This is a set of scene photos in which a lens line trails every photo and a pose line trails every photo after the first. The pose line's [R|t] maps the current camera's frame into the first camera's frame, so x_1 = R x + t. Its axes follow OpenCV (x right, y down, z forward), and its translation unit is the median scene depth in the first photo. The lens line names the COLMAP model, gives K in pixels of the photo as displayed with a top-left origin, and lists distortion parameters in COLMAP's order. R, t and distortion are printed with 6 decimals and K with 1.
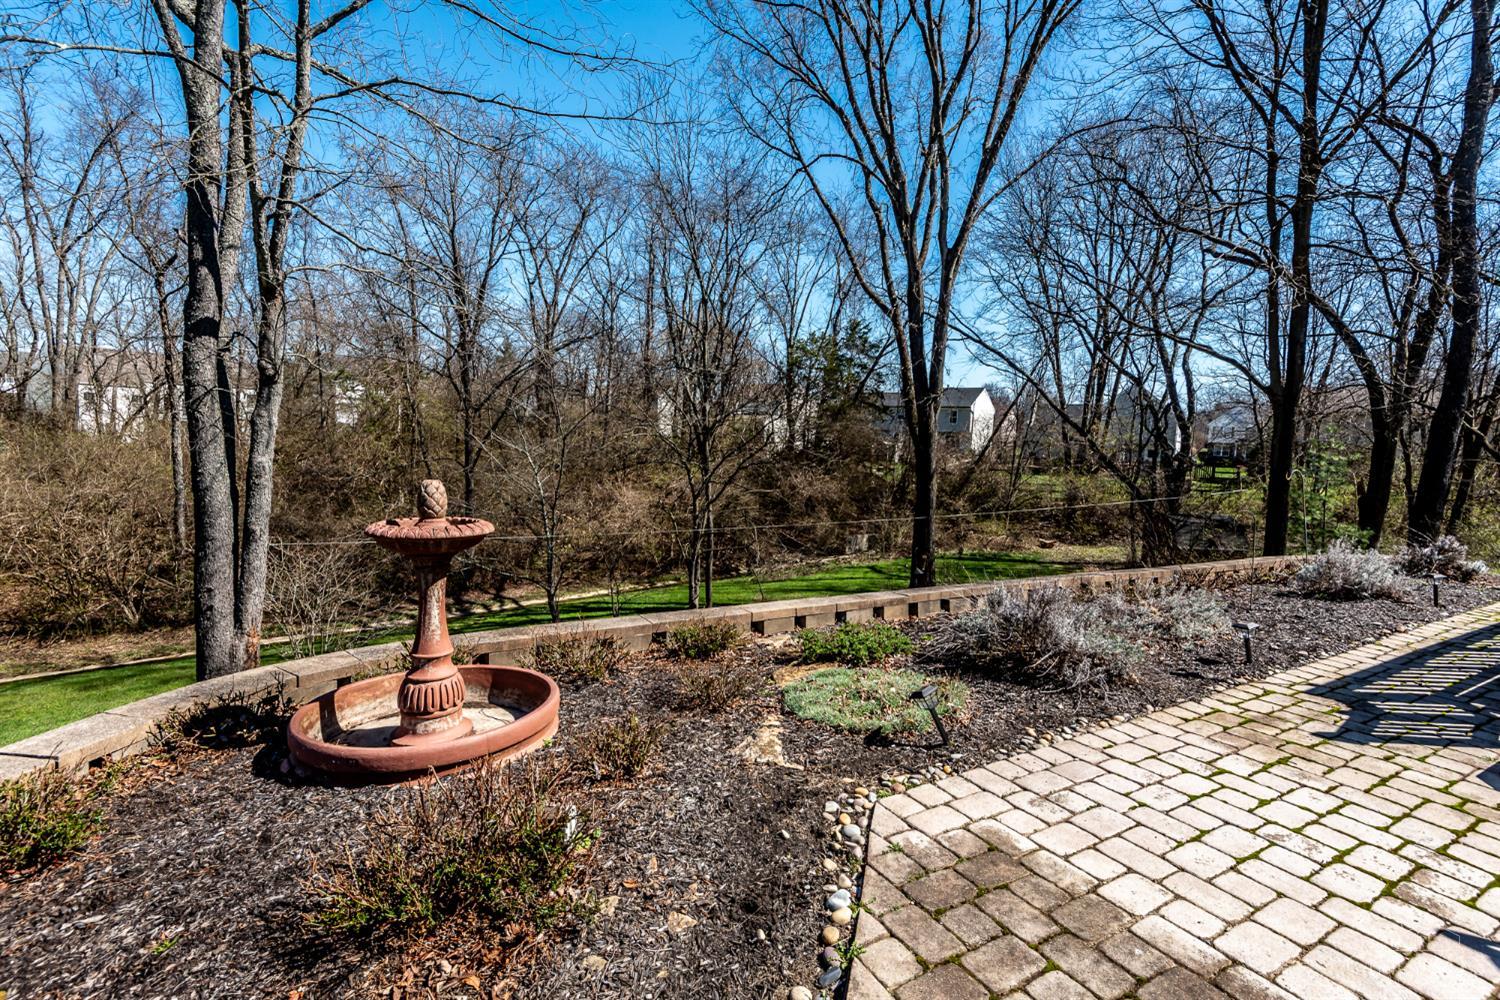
lens RADIAL K [[679.6, 0, 758.3], [0, 679.6, 499.3], [0, 0, 1]] dist [0.031365, -0.012932]
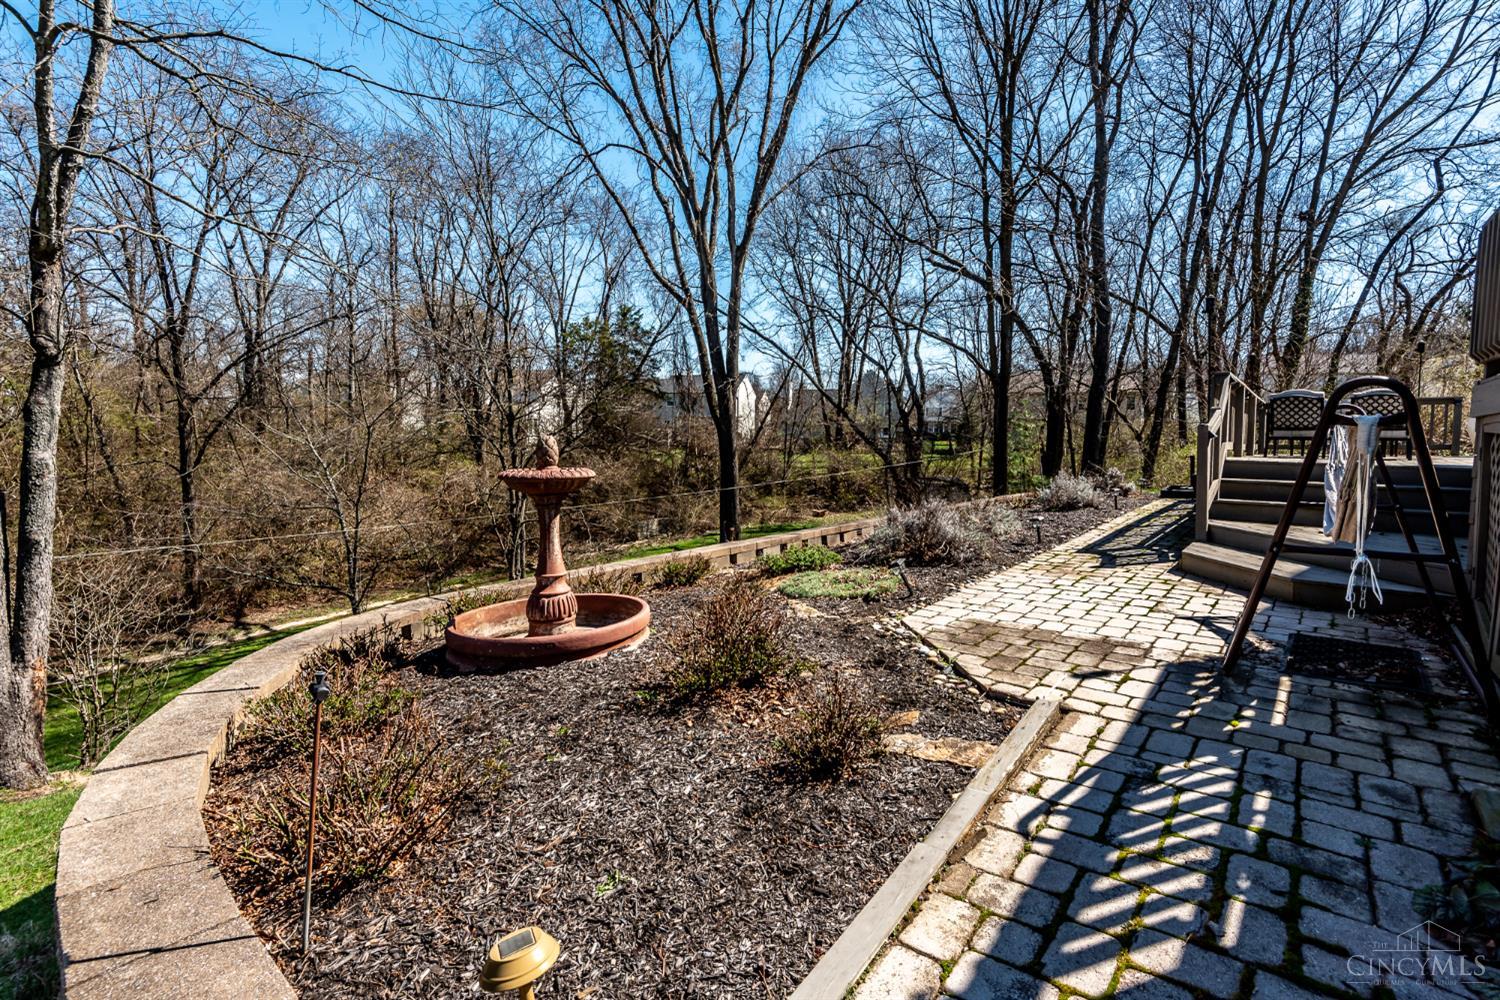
lens RADIAL K [[679.6, 0, 787.2], [0, 679.6, 485.8], [0, 0, 1]] dist [0.031365, -0.012932]
pose [[0.929895, -0.064396, 0.362144, -0.060844], [0.064642, 0.997843, 0.011452, 0.009113], [-0.362100, 0.012760, 0.932052, -0.037673]]
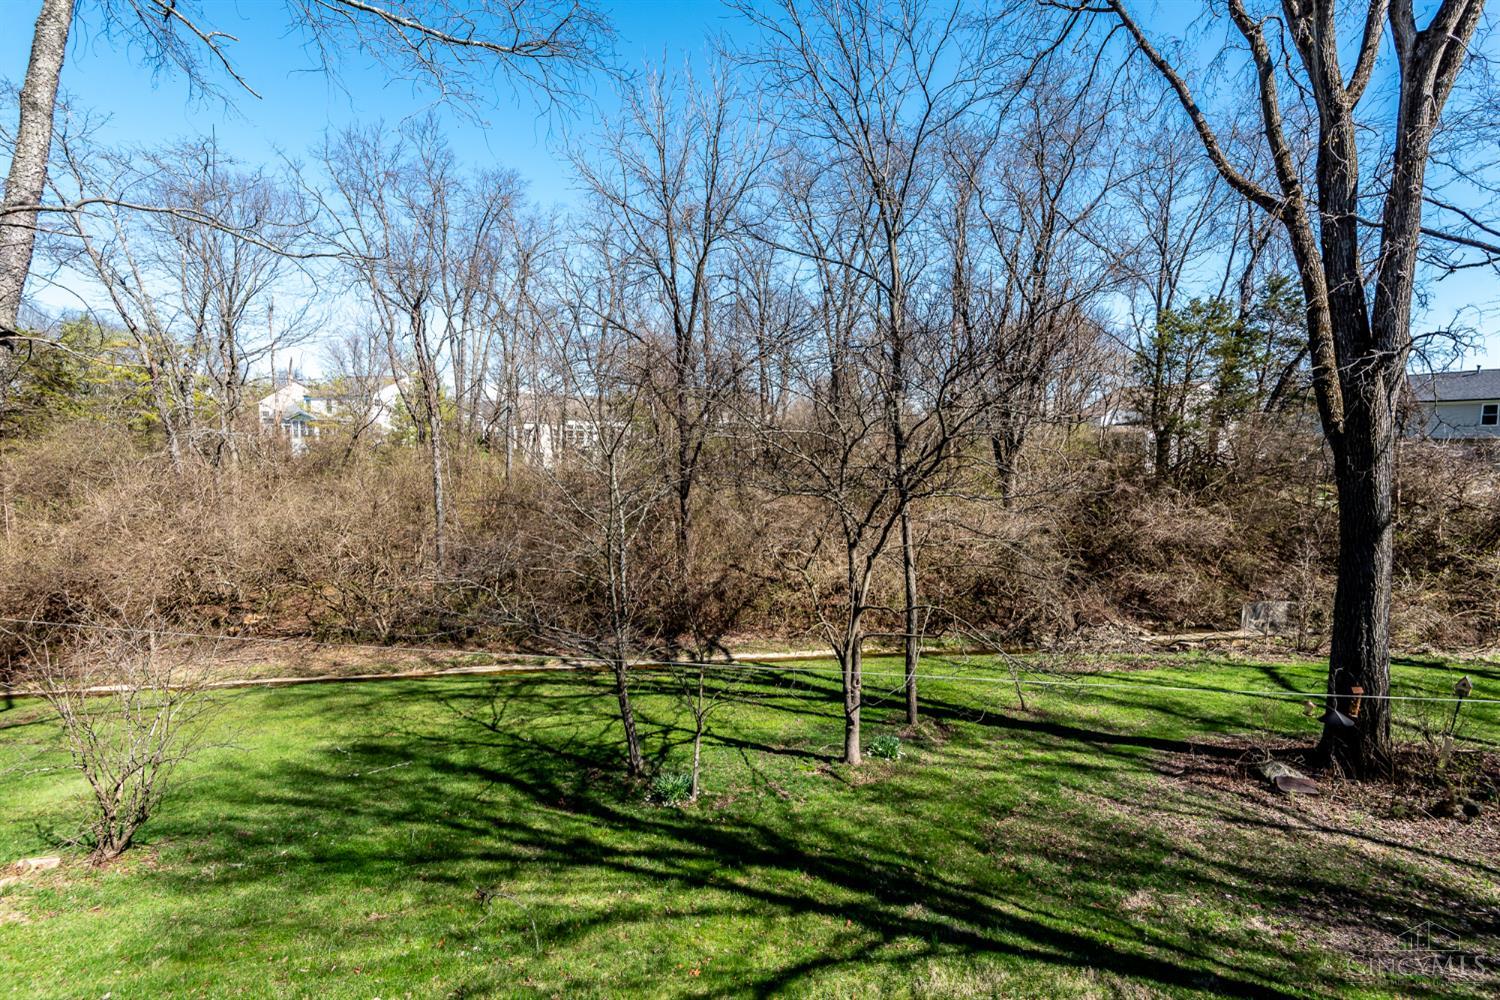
lens RADIAL K [[679.6, 0, 760.2], [0, 679.6, 497.8], [0, 0, 1]] dist [0.031365, -0.012932]
pose [[0.856716, 0.008797, -0.515713, 0.129776], [-0.024135, 0.999443, -0.023046, -0.028097], [0.515223, 0.032190, 0.856451, 0.350257]]
